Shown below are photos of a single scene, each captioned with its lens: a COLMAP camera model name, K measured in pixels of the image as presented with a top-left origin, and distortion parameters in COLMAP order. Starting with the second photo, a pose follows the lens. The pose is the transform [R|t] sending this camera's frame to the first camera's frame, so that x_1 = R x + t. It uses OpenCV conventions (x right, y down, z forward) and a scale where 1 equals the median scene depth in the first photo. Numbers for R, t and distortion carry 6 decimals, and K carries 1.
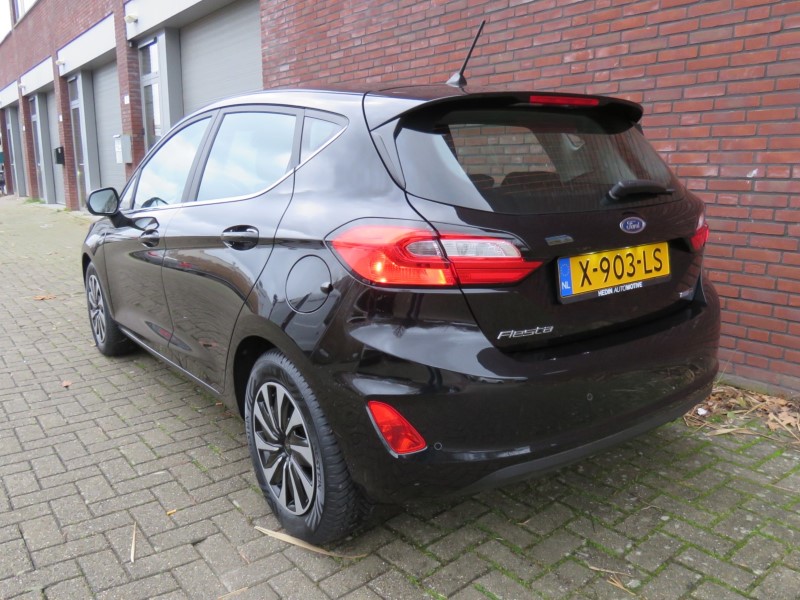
lens RADIAL K [[627.8, 0, 399.2], [0, 627.8, 359.0], [0, 0, 1]] dist [-0.000794, 0.000174]
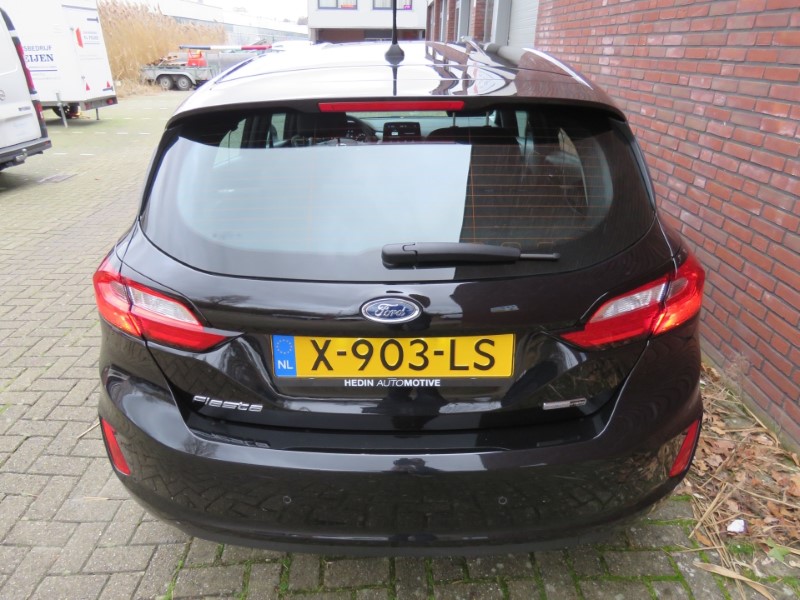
lens RADIAL K [[515.9, 0, 396.2], [0, 515.9, 338.5], [0, 0, 1]] dist [-0.006962, -0.000126]
pose [[0.796256, 0.302516, -0.523890, 0.655897], [-0.184643, 0.946198, 0.265738, -0.321825], [0.576094, -0.114863, 0.809273, 0.517499]]
